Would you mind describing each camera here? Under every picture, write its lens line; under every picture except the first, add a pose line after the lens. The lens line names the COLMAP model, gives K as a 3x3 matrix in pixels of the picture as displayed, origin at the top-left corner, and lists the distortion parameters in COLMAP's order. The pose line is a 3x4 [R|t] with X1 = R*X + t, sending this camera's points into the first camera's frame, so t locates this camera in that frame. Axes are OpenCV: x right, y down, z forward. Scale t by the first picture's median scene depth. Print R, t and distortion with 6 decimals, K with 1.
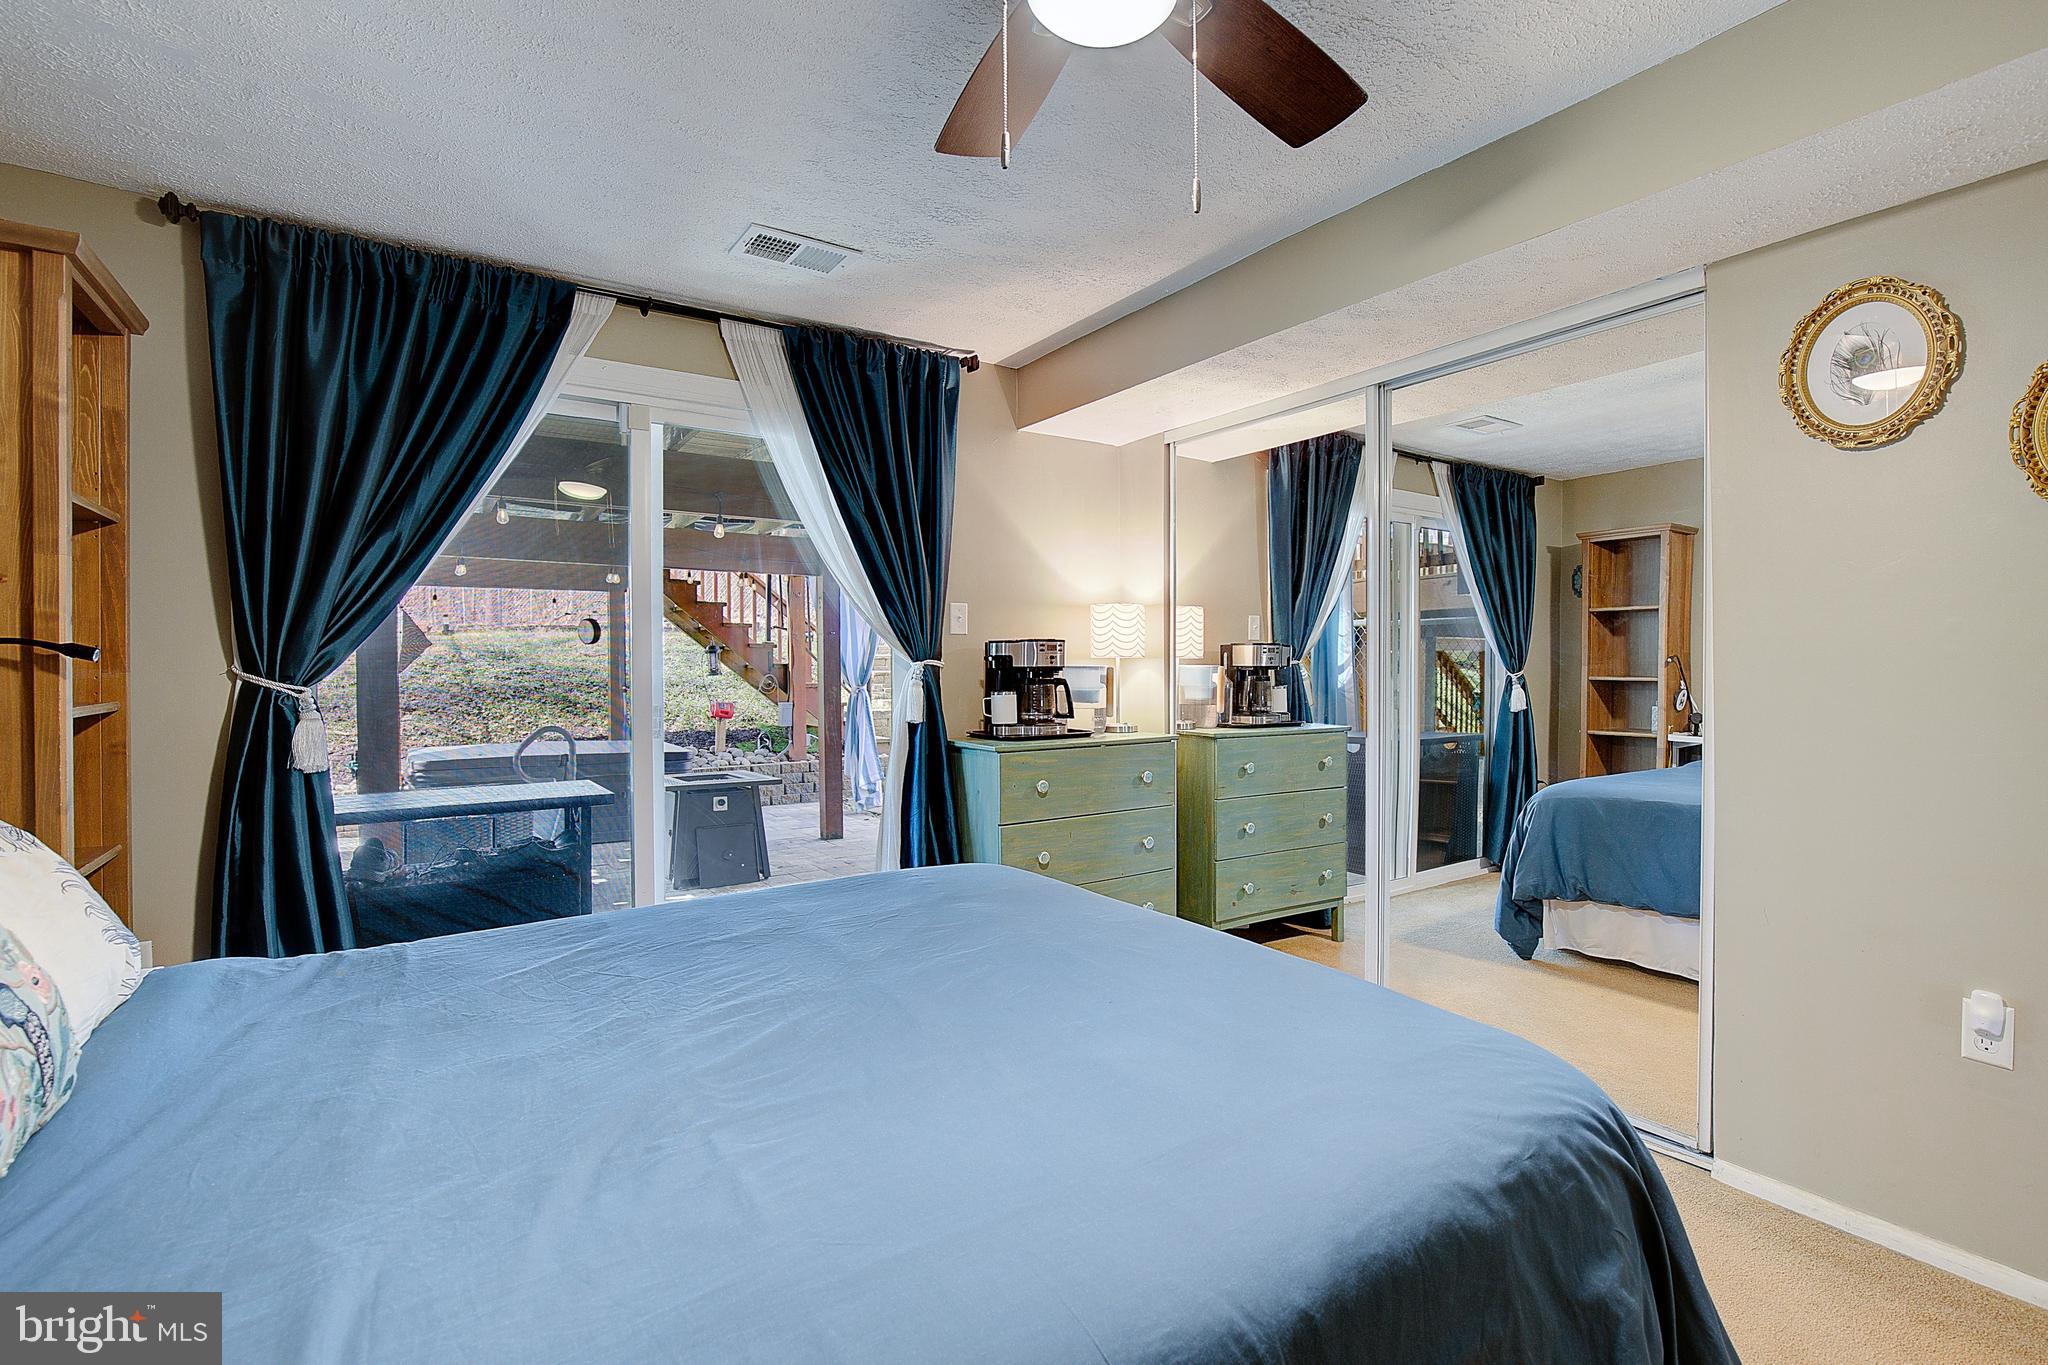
lens RADIAL K [[946.5, 0, 1034.9], [0, 946.5, 679.0], [0, 0, 1]] dist [-0.027109, 0.006410]
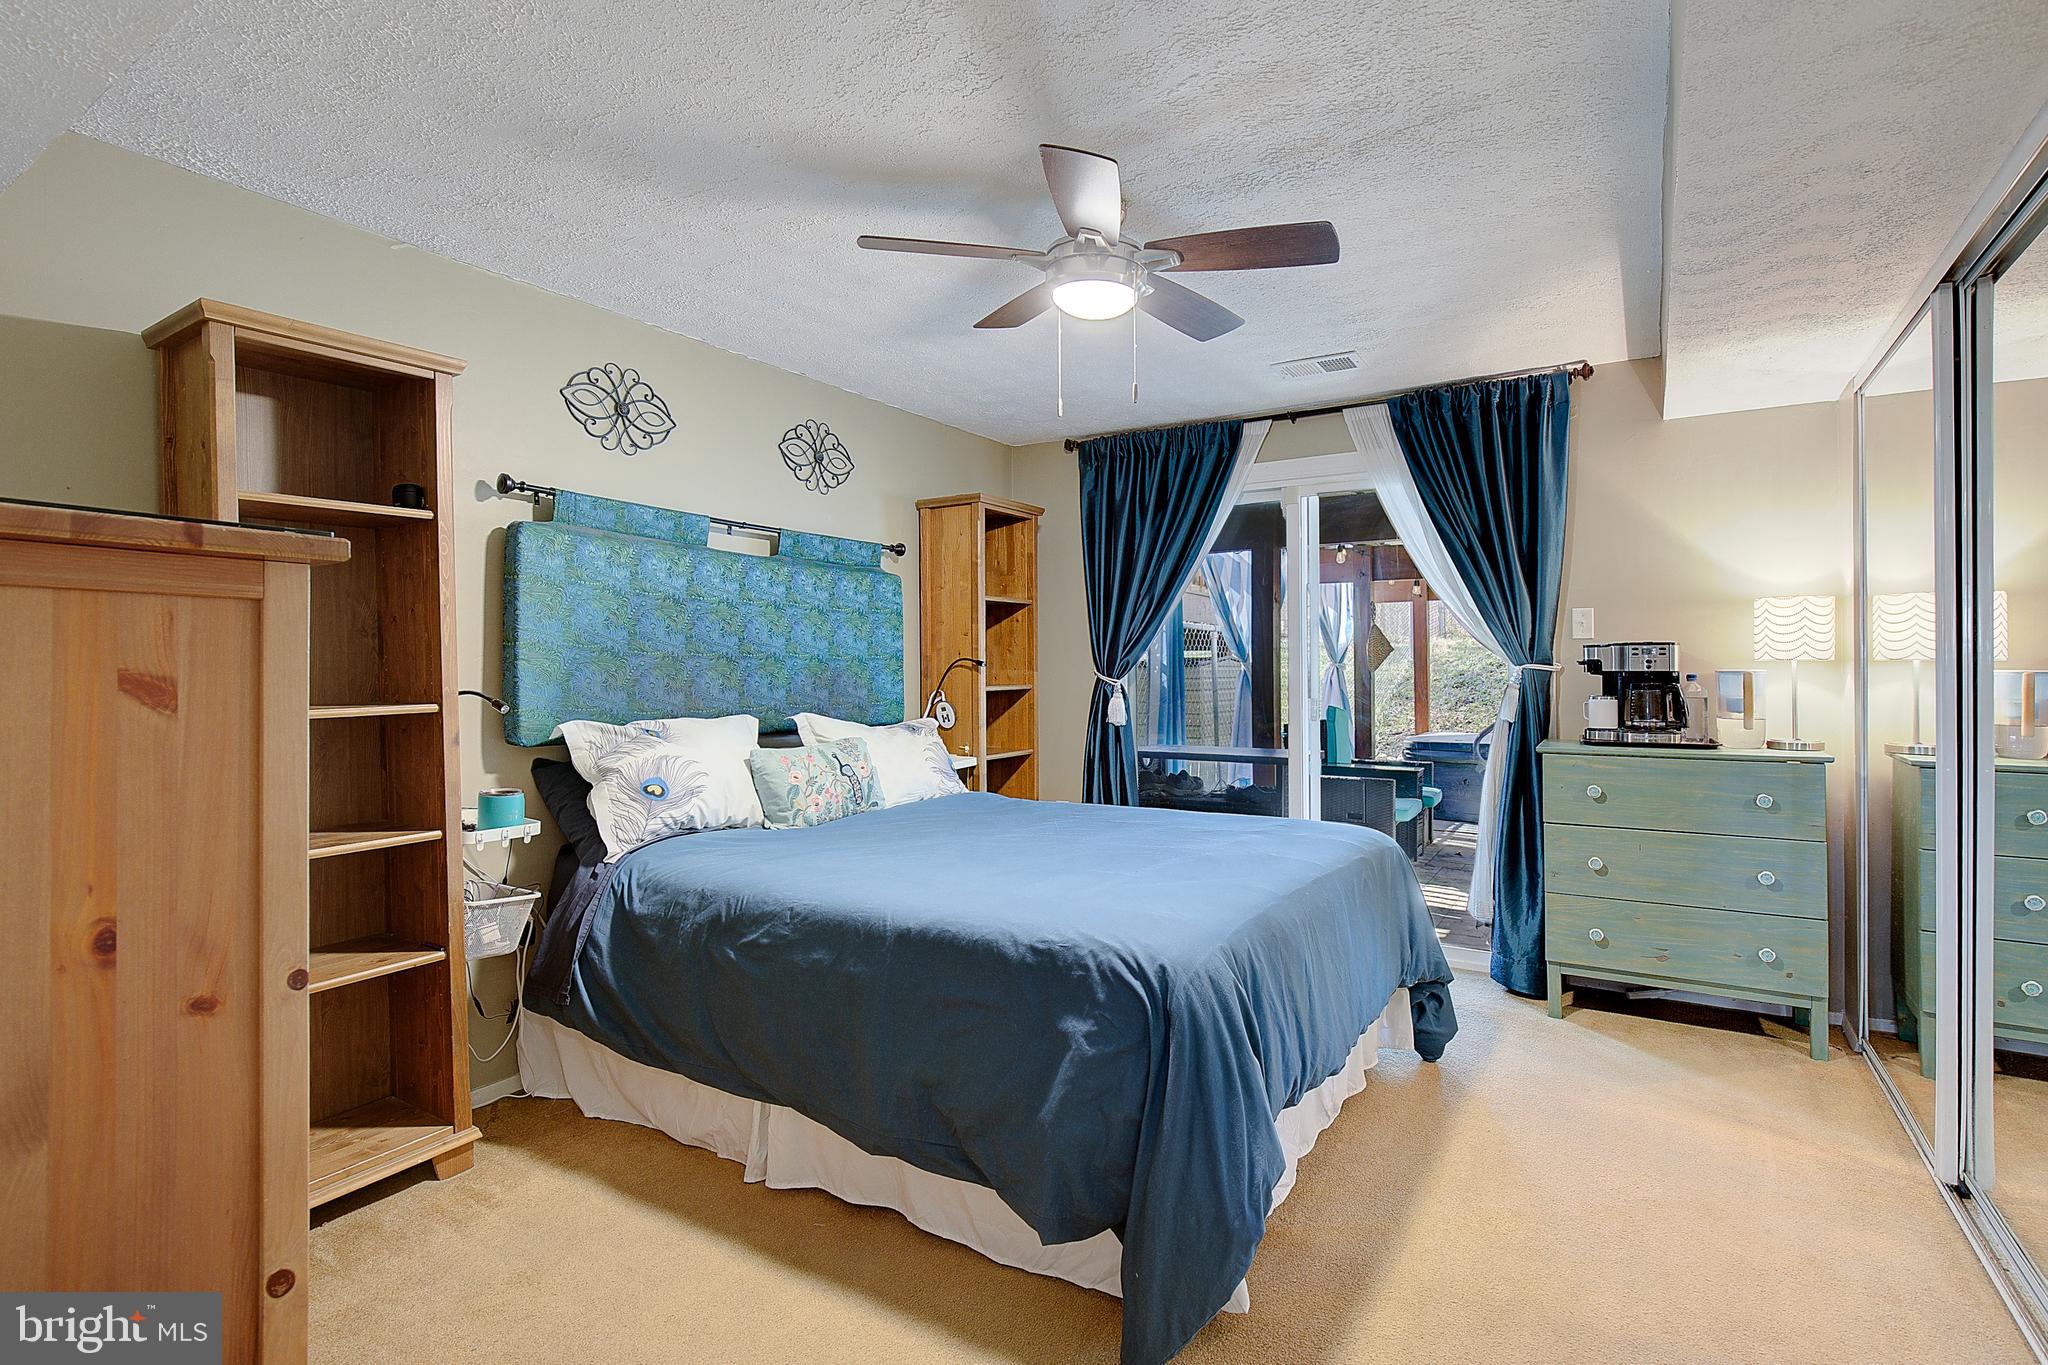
lens RADIAL K [[946.5, 0, 1040.2], [0, 946.5, 668.5], [0, 0, 1]] dist [-0.027109, 0.006410]
pose [[0.409681, 0.003901, -0.912221, 0.756561], [-0.011713, 0.999931, -0.000984, -0.008975], [0.912154, 0.011088, 0.409698, 0.070784]]
